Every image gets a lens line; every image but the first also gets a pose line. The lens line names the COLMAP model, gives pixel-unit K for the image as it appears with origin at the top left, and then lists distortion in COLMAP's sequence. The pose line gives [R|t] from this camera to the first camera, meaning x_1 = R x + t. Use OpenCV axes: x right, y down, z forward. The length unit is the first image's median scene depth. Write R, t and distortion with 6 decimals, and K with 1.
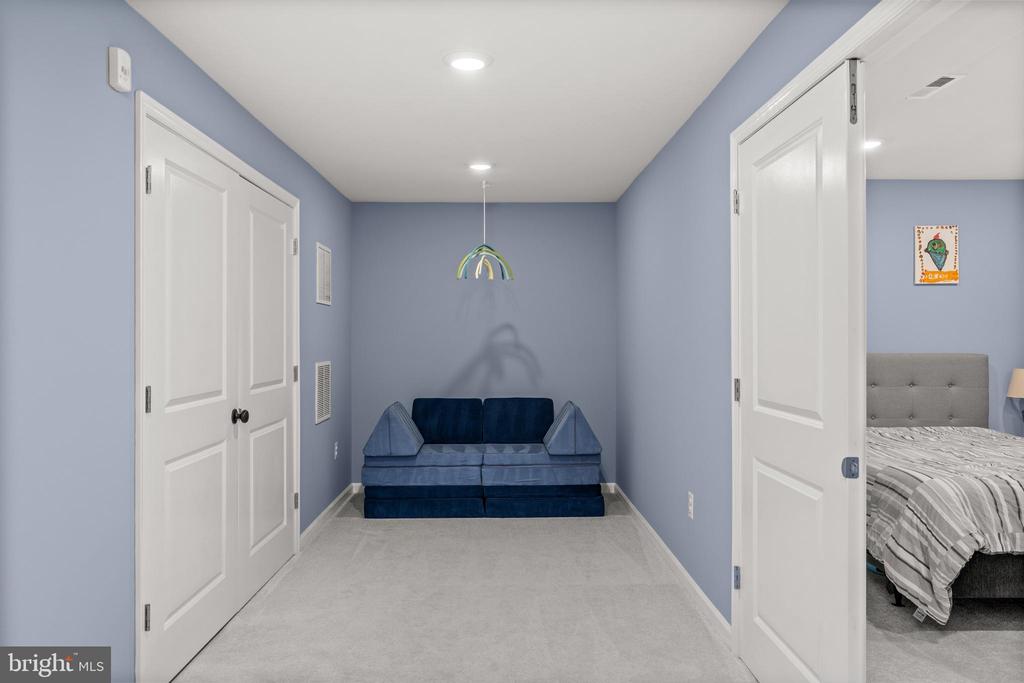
lens RADIAL K [[743.7, 0, 512.0], [0, 743.7, 341.5], [0, 0, 1]] dist [-0.002422, -0.000873]
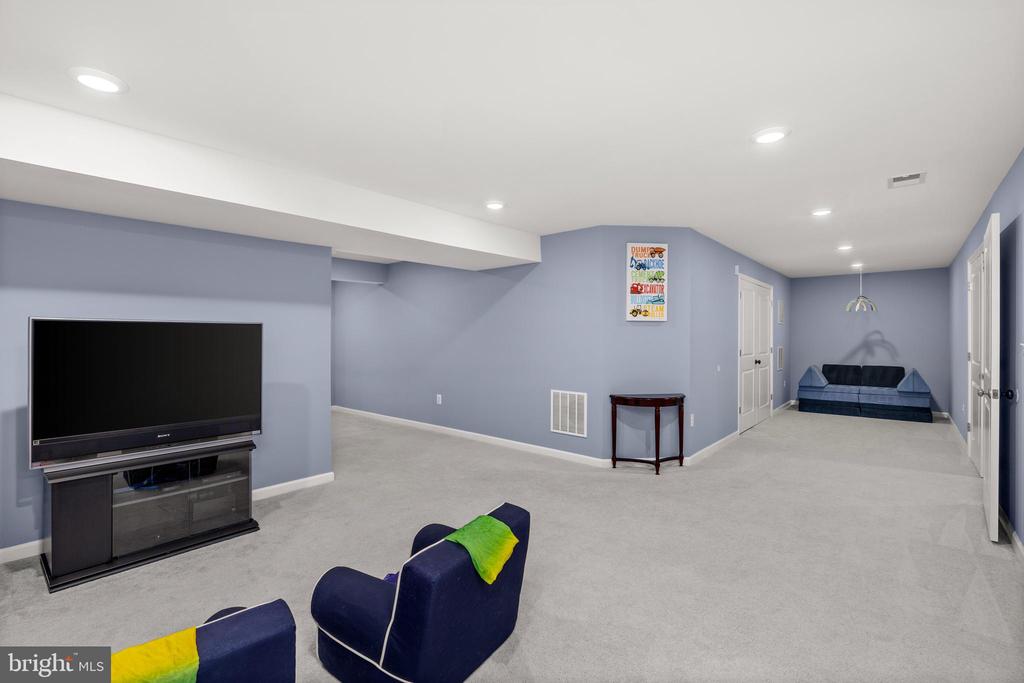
lens RADIAL K [[464.4, 0, 512.0], [0, 464.4, 341.5], [0, 0, 1]] dist [0.000470, 0.000141]
pose [[0.753791, 0.003135, -0.657107, 0.090907], [-0.001701, 0.999995, 0.002820, 0.005514], [0.657112, -0.001008, 0.753792, -0.750640]]
